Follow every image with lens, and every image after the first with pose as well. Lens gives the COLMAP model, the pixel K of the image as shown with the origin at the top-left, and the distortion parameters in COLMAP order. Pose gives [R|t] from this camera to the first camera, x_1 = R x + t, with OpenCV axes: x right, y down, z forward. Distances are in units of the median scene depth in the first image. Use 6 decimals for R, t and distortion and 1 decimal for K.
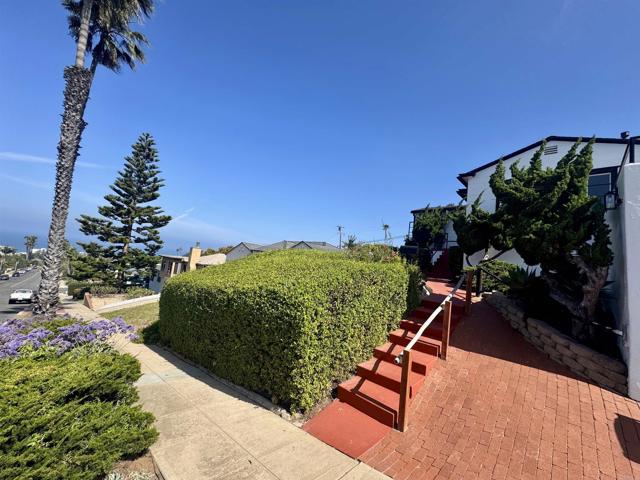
lens RADIAL K [[255.2, 0, 319.7], [0, 255.2, 238.7], [0, 0, 1]] dist [-0.003127, 0.000281]
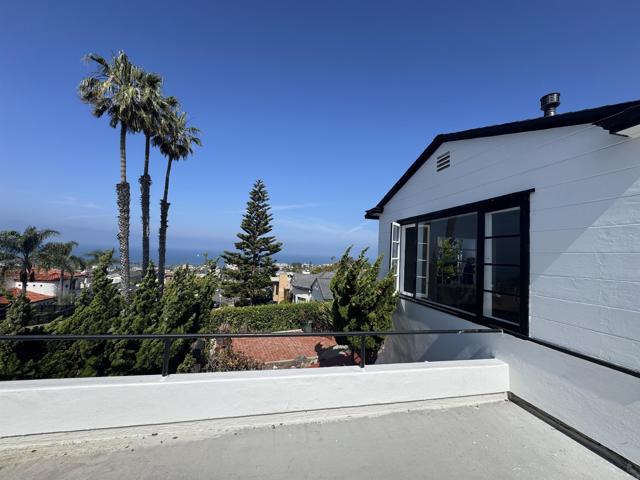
lens RADIAL K [[255.2, 0, 318.6], [0, 255.2, 238.3], [0, 0, 1]] dist [-0.003127, 0.000281]
pose [[0.832792, -0.107194, -0.543108, 0.223635], [0.101085, 0.994025, -0.041191, -0.046353], [0.544278, -0.020596, 0.838652, 0.100886]]
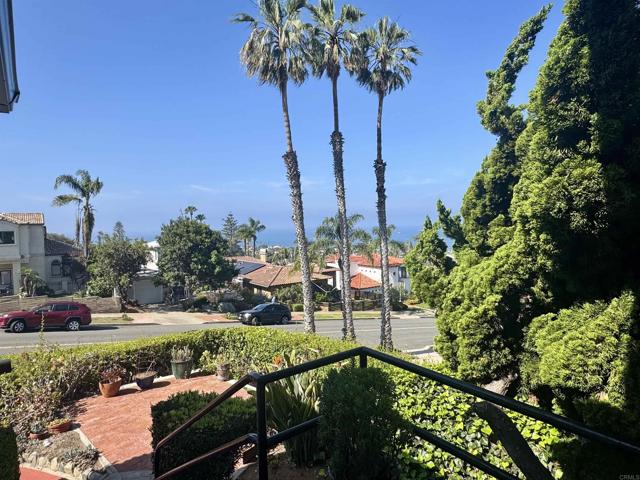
lens RADIAL K [[401.0, 0, 320.4], [0, 401.0, 240.3], [0, 0, 1]] dist [0.040045, 0.000833]
pose [[-0.165061, -0.073126, -0.983569, 0.256761], [0.084939, 0.992489, -0.088043, -0.017974], [0.982619, -0.098076, -0.157609, 0.392979]]
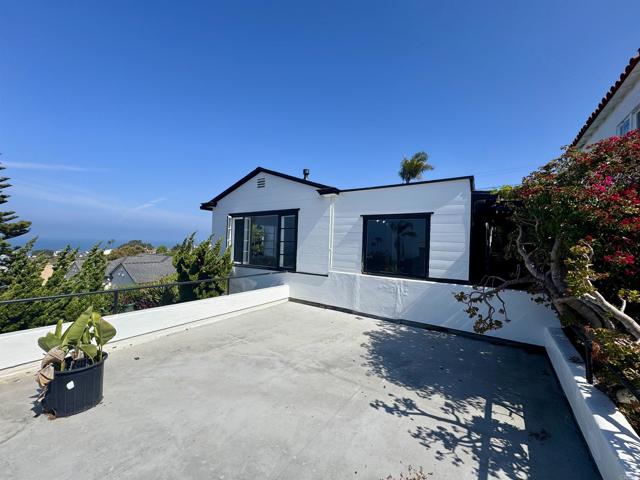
lens RADIAL K [[255.2, 0, 320.5], [0, 255.2, 240.0], [0, 0, 1]] dist [-0.003127, 0.000281]
pose [[0.982897, -0.085202, 0.163263, 0.220723], [0.068750, 0.992208, 0.103906, -0.053712], [-0.170844, -0.090904, 0.981096, 0.019608]]
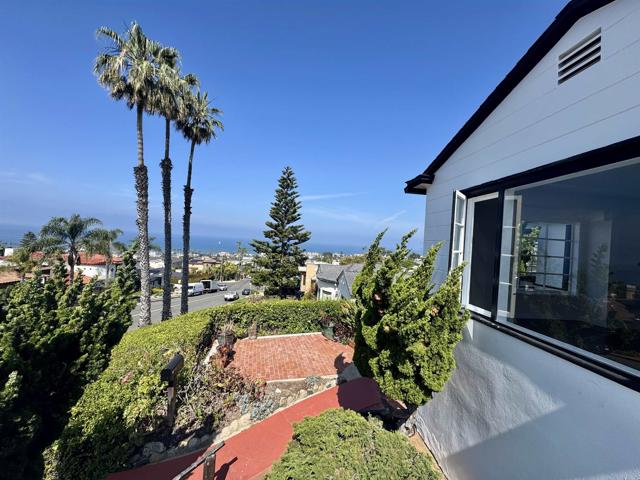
lens RADIAL K [[255.2, 0, 317.0], [0, 255.2, 237.8], [0, 0, 1]] dist [-0.003127, 0.000281]
pose [[0.756848, -0.076554, -0.649093, 0.200259], [0.087751, 0.996027, -0.015153, -0.044130], [0.647674, -0.045490, 0.760558, 0.148441]]
